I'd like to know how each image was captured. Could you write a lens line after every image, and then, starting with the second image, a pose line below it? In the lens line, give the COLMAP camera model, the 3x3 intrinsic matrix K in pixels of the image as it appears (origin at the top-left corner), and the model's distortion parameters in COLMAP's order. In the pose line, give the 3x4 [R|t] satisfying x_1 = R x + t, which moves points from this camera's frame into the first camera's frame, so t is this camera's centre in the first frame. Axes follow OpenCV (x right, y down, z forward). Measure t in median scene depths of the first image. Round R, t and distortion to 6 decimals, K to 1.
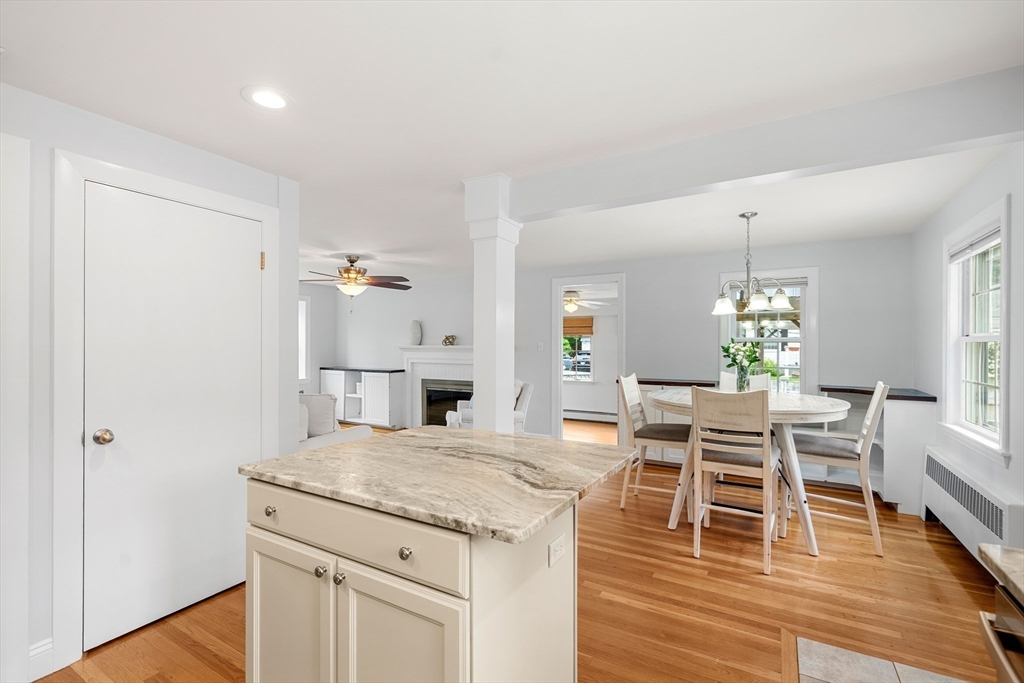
lens RADIAL K [[464.5, 0, 515.2], [0, 464.5, 342.3], [0, 0, 1]] dist [0.002100, -0.000231]
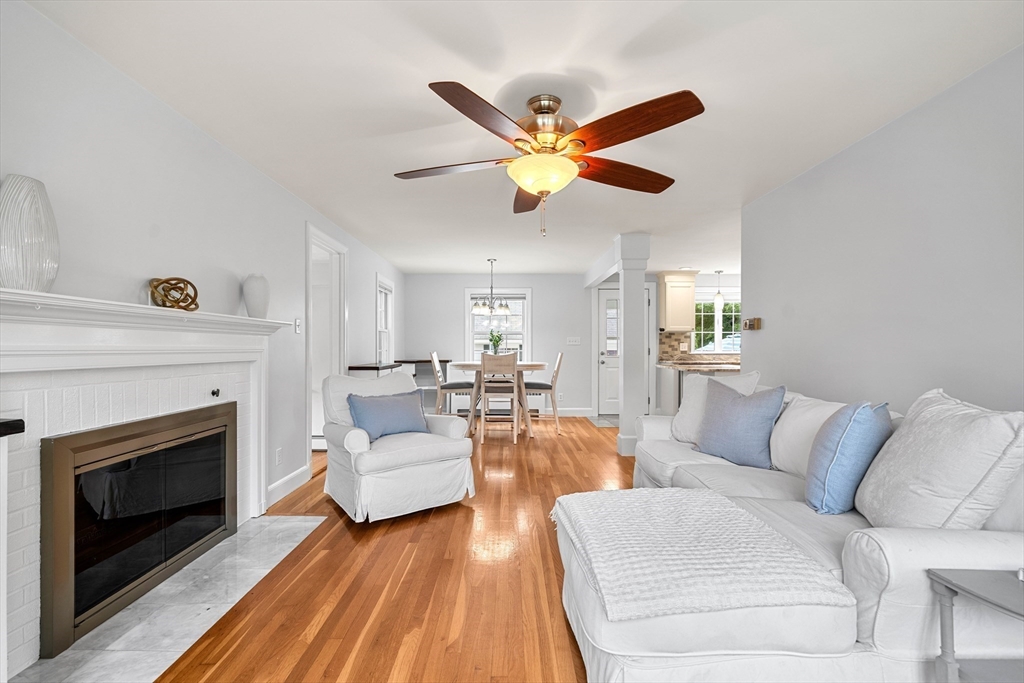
lens RADIAL K [[464.5, 0, 520.3], [0, 464.5, 347.4], [0, 0, 1]] dist [0.002100, -0.000231]
pose [[-0.526884, -0.002103, 0.849935, -1.118796], [-0.006383, 0.999979, -0.001483, 0.065719], [-0.849913, -0.006206, -0.526886, 1.949429]]
